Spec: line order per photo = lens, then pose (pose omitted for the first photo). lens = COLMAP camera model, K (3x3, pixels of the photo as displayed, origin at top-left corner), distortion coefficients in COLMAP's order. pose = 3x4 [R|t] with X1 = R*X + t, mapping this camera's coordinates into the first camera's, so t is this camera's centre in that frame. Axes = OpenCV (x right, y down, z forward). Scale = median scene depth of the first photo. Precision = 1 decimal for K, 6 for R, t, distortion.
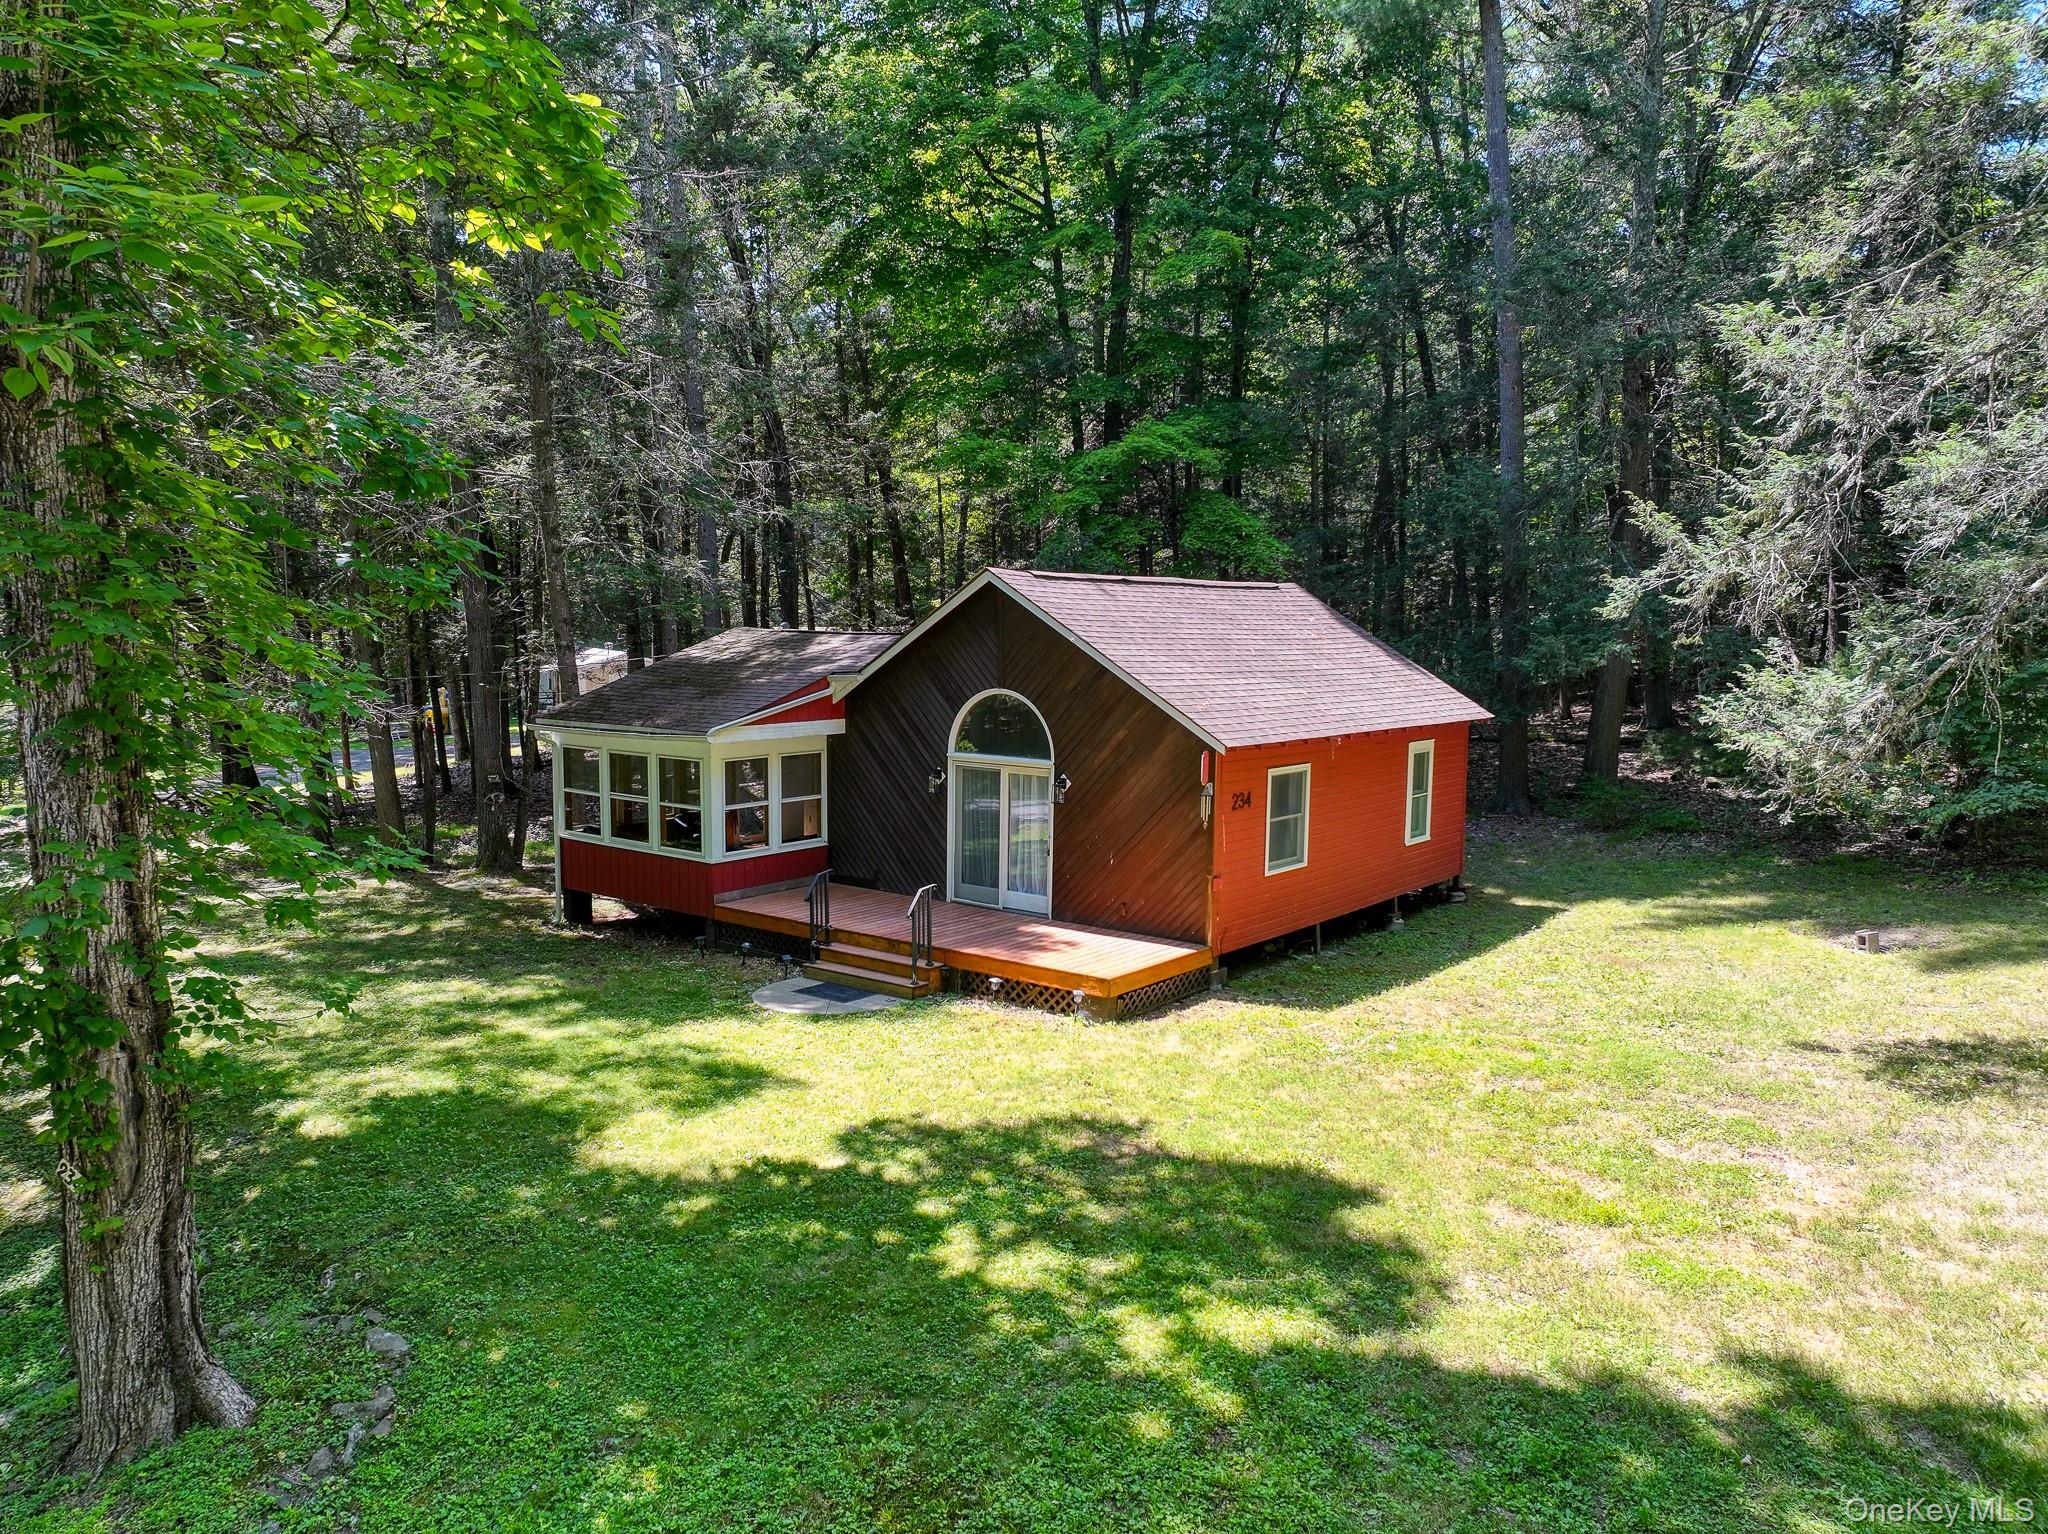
lens RADIAL K [[1450.3, 0, 1011.8], [0, 1450.3, 752.0], [0, 0, 1]] dist [-0.000959, 0.011843]
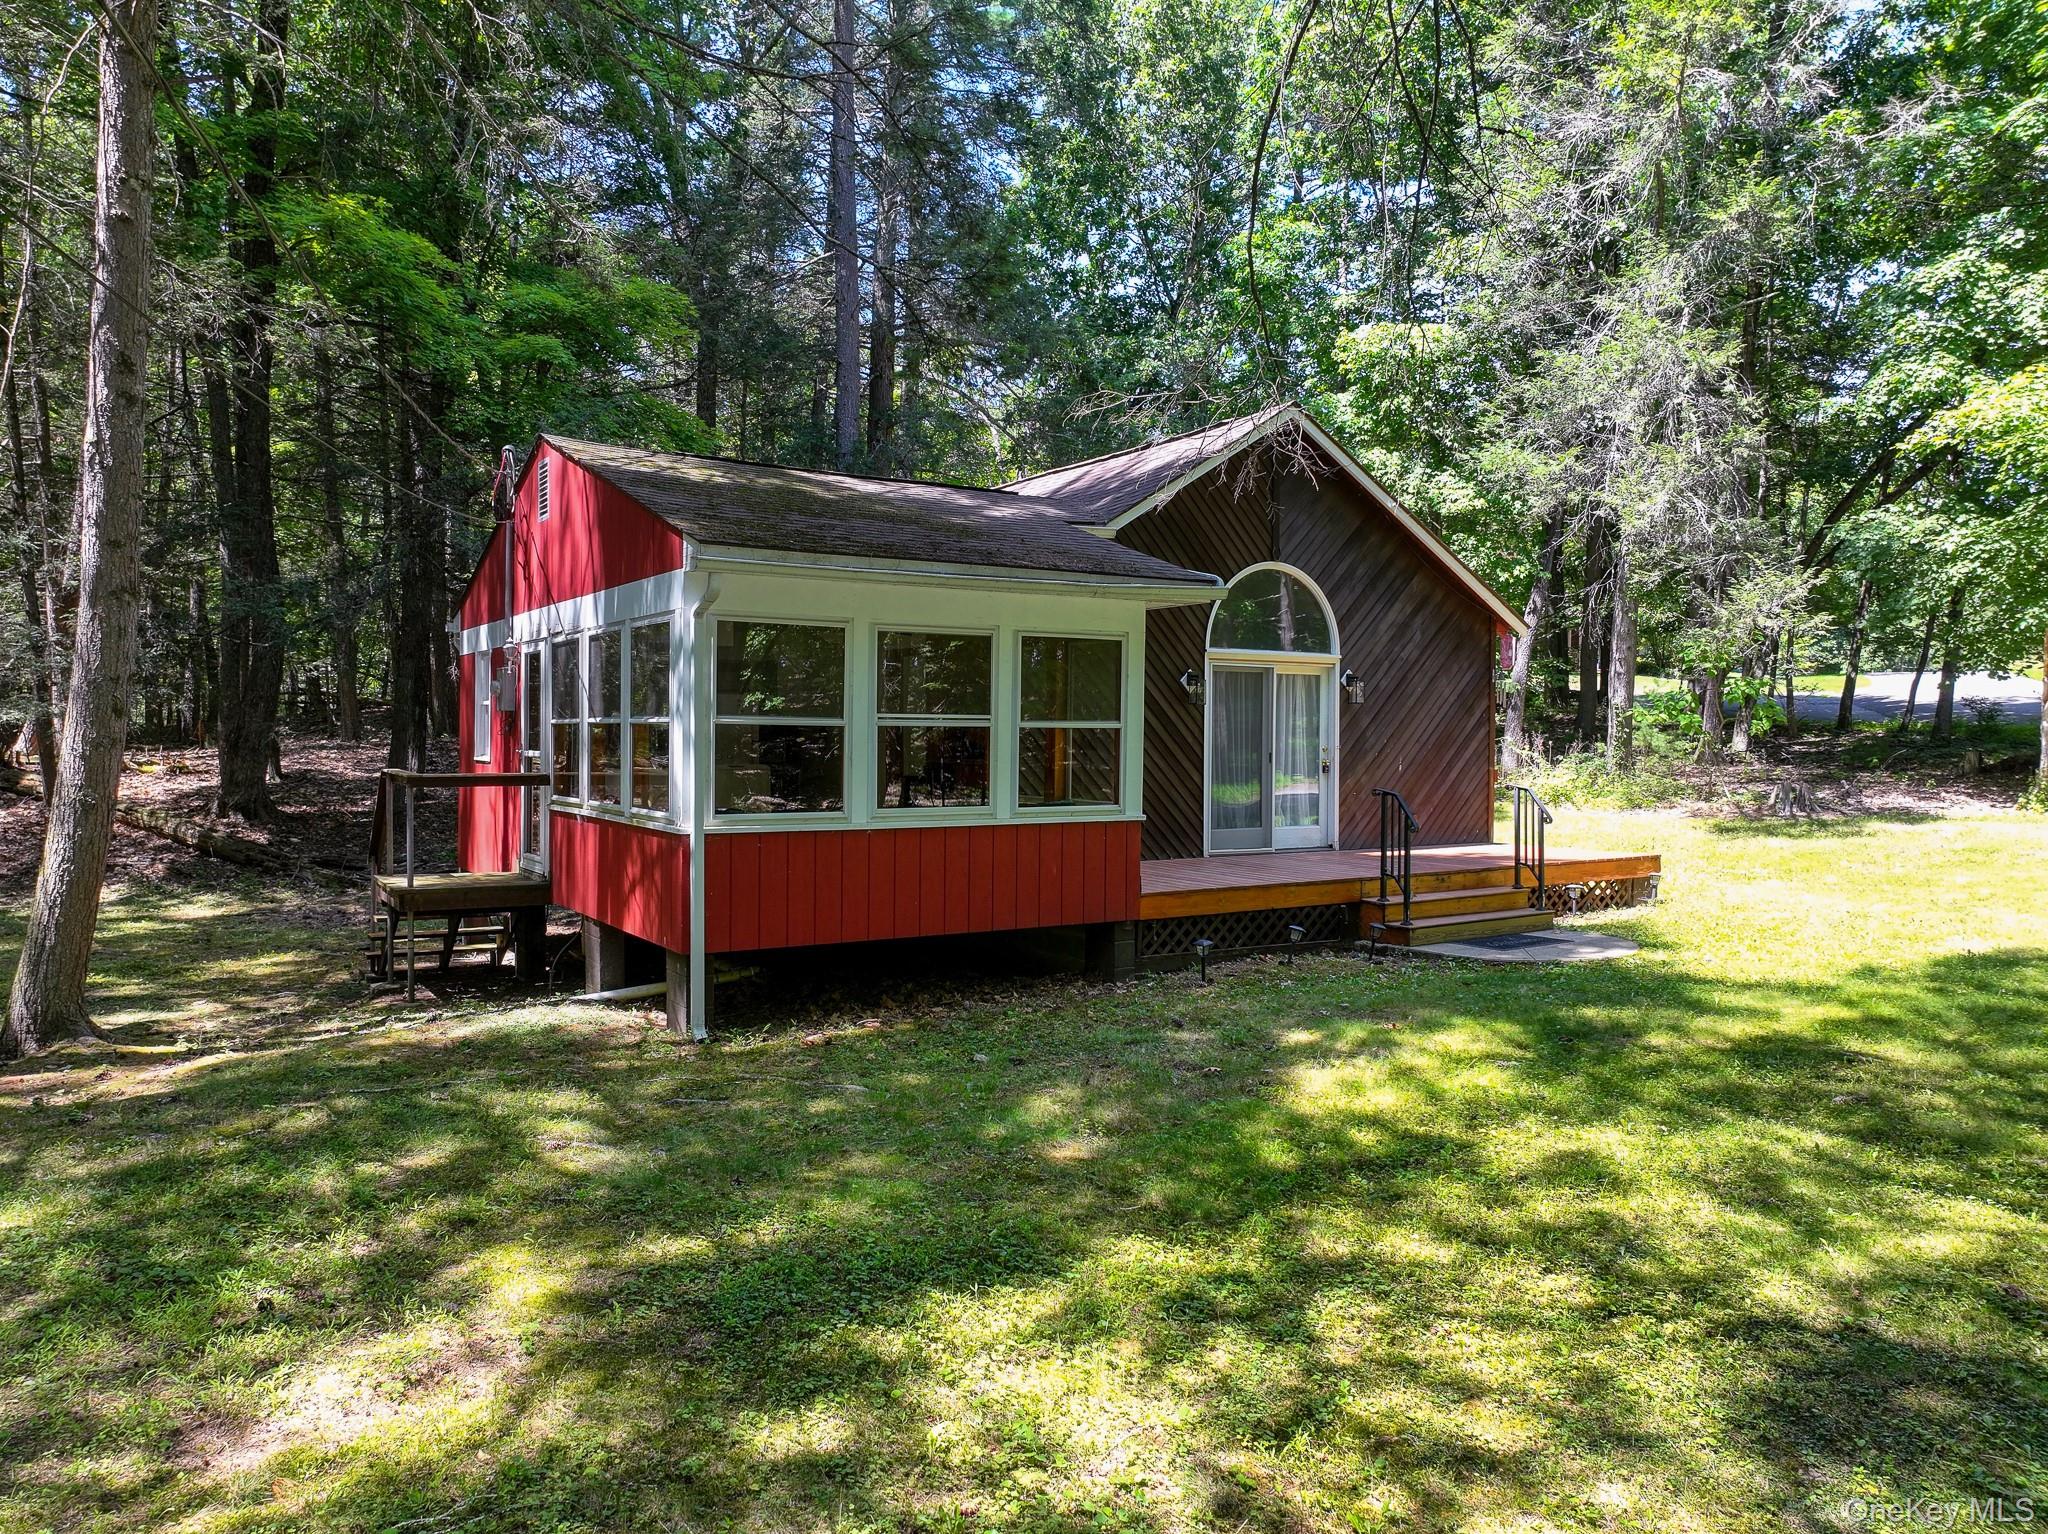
lens RADIAL K [[1450.3, 0, 1031.8], [0, 1450.3, 755.4], [0, 0, 1]] dist [-0.000959, 0.011843]
pose [[0.323534, -0.014683, 0.946103, -0.943961], [0.084357, 0.996346, -0.013385, 0.070021], [-0.942449, 0.084141, 0.323590, 1.067139]]
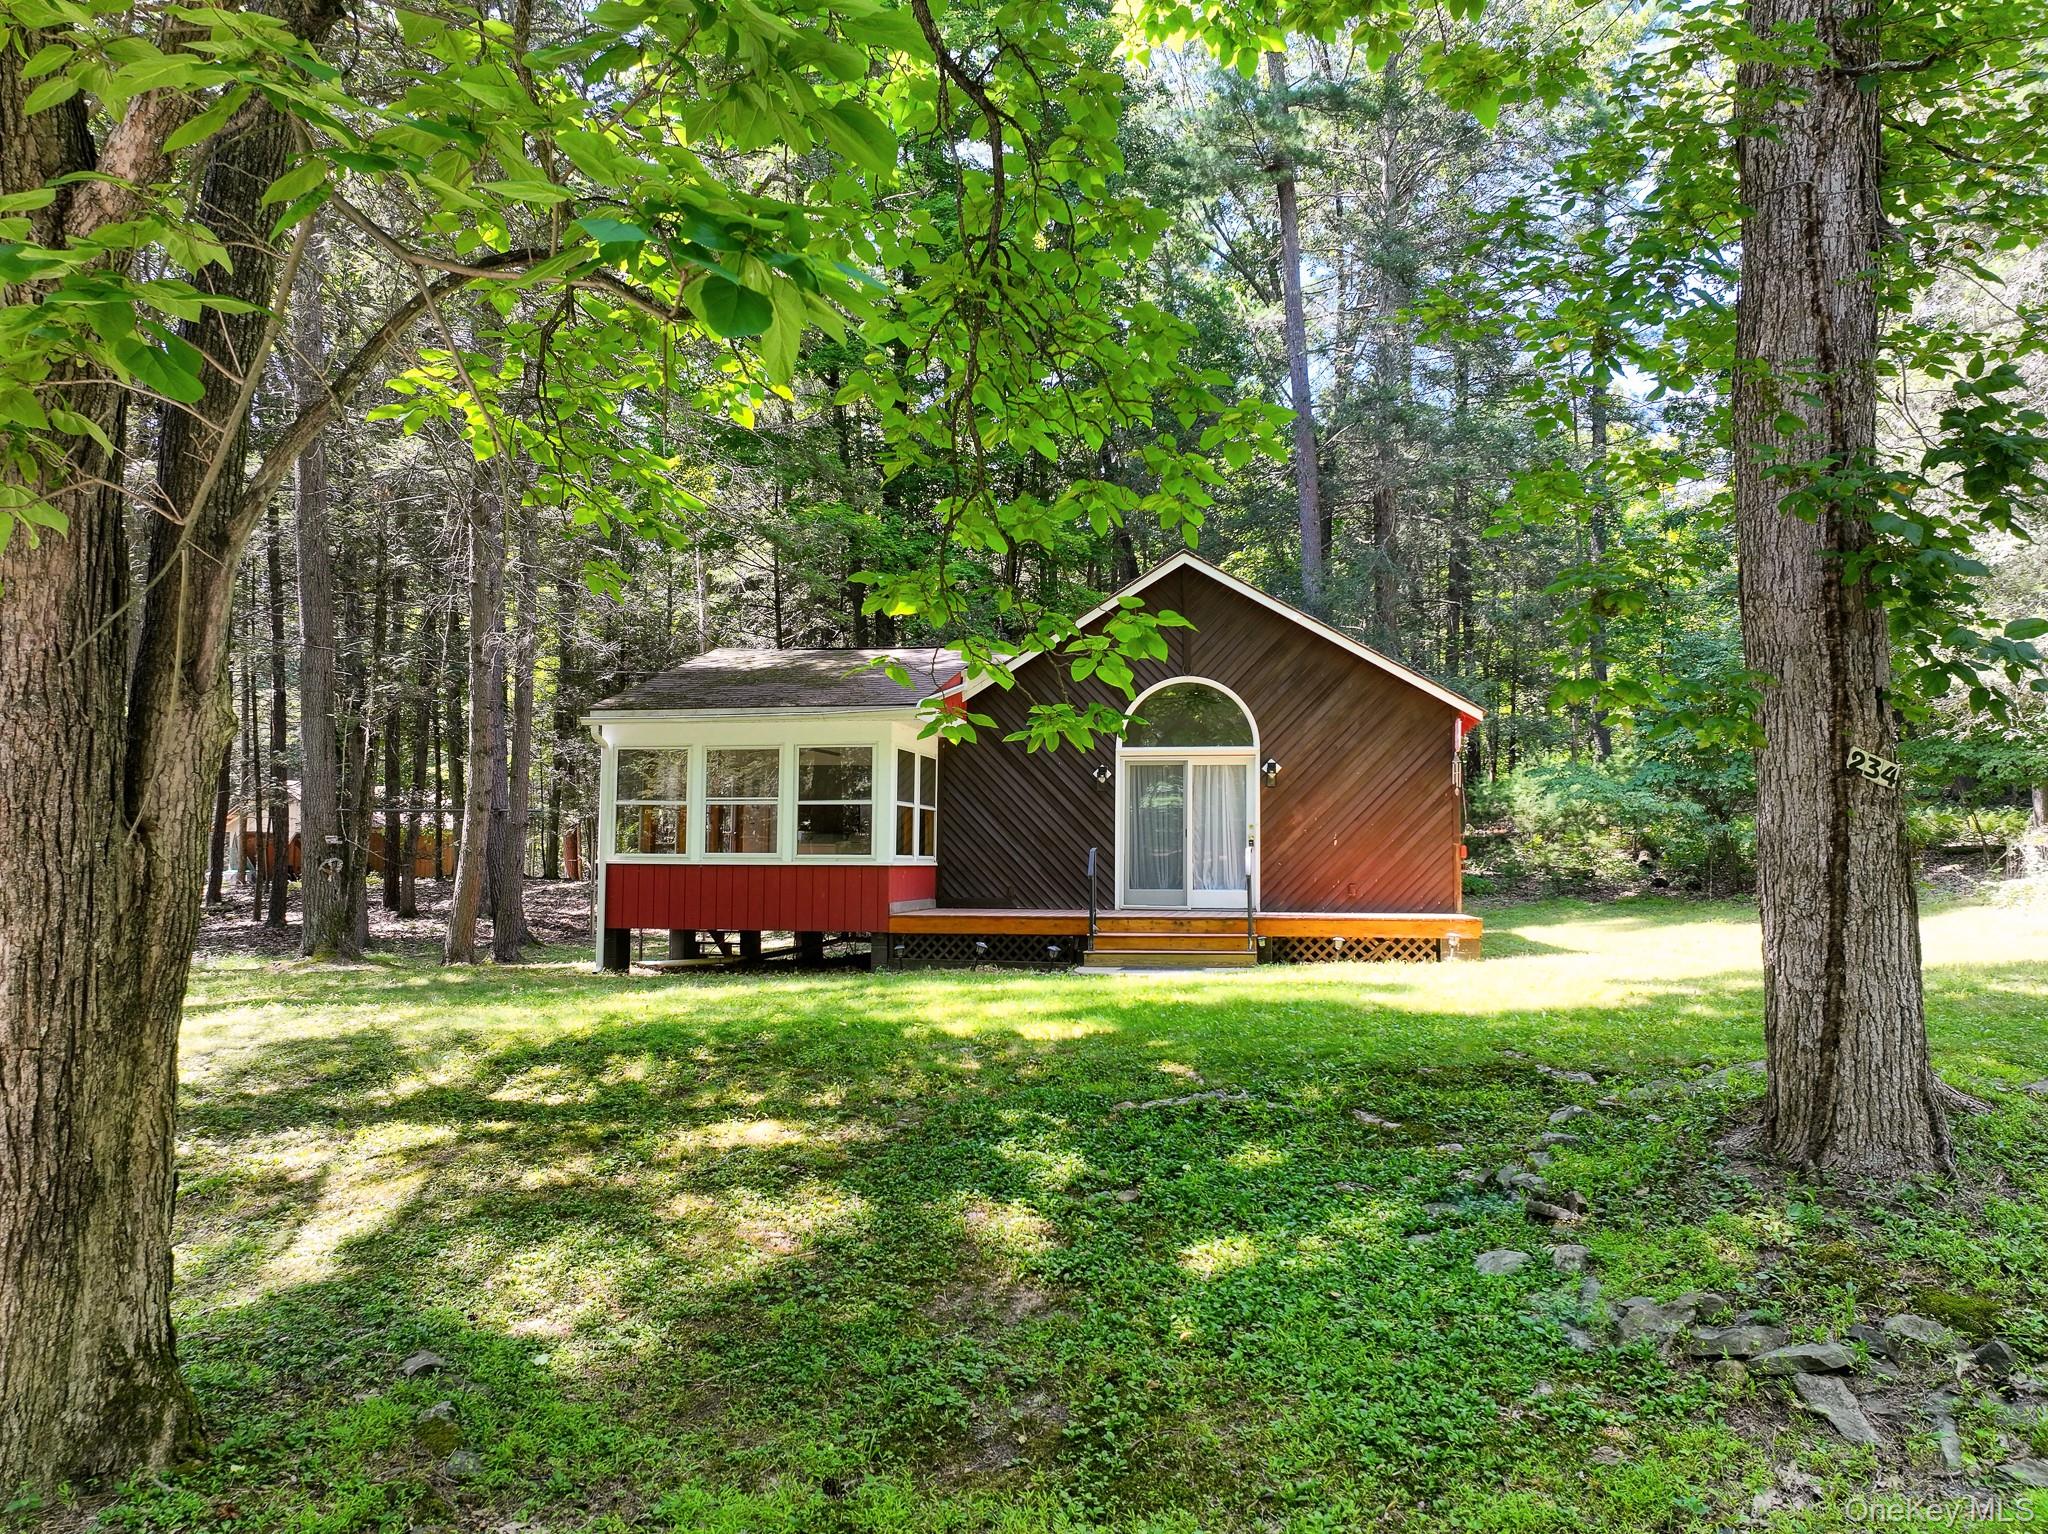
lens RADIAL K [[1450.3, 0, 1024.3], [0, 1450.3, 777.2], [0, 0, 1]] dist [-0.000959, 0.011843]
pose [[0.881080, 0.030860, 0.471959, -0.673434], [0.041234, 0.989058, -0.141650, 0.186858], [-0.471166, 0.144266, 0.870167, 0.269624]]
